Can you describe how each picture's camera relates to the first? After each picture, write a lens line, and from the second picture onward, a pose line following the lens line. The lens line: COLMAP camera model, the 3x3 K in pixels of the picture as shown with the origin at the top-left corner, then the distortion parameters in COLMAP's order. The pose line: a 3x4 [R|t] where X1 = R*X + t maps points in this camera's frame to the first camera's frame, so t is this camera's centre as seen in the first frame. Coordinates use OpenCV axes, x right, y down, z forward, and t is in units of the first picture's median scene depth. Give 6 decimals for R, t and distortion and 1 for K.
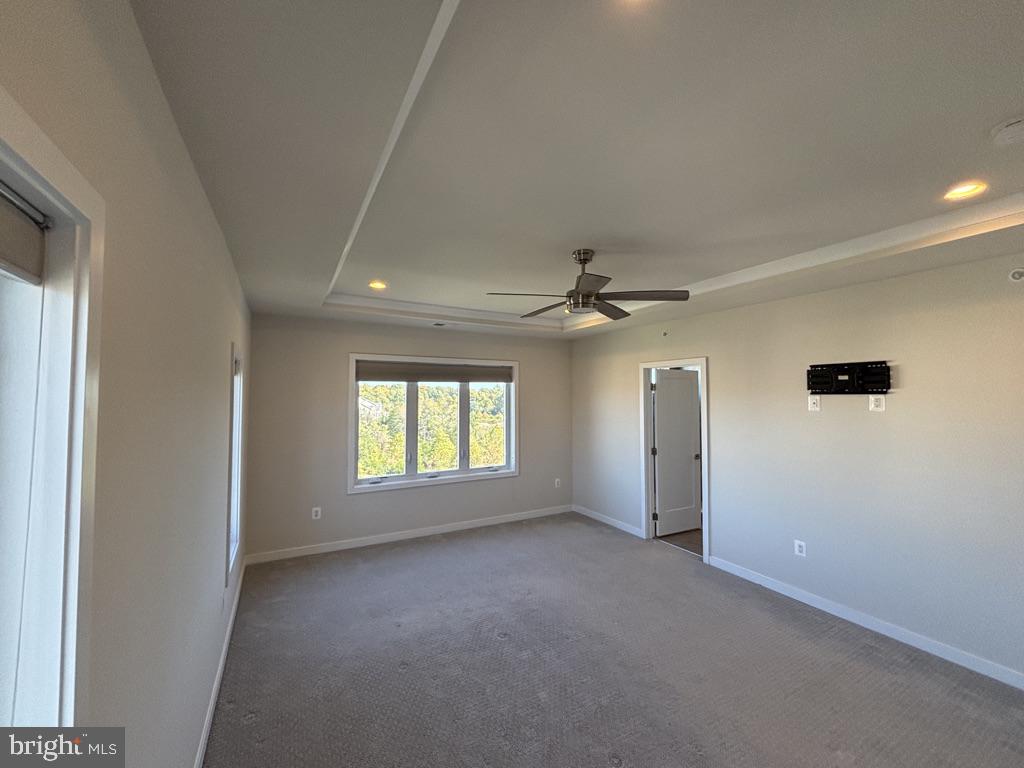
lens RADIAL K [[412.0, 0, 516.6], [0, 412.0, 377.9], [0, 0, 1]] dist [0.002729, -0.000730]
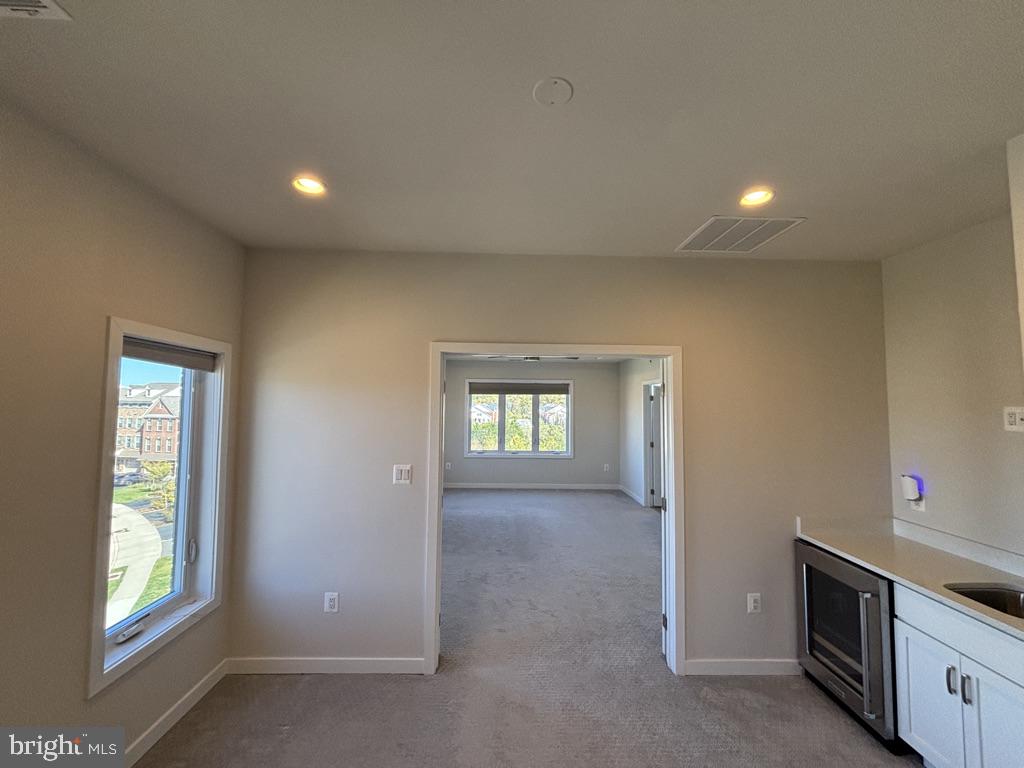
lens RADIAL K [[412.0, 0, 514.7], [0, 412.0, 377.7], [0, 0, 1]] dist [0.002729, -0.000730]
pose [[0.881204, -0.019813, -0.472321, 0.570854], [0.011152, 0.999715, -0.021130, -0.022646], [0.472605, 0.013352, 0.881173, -0.431563]]
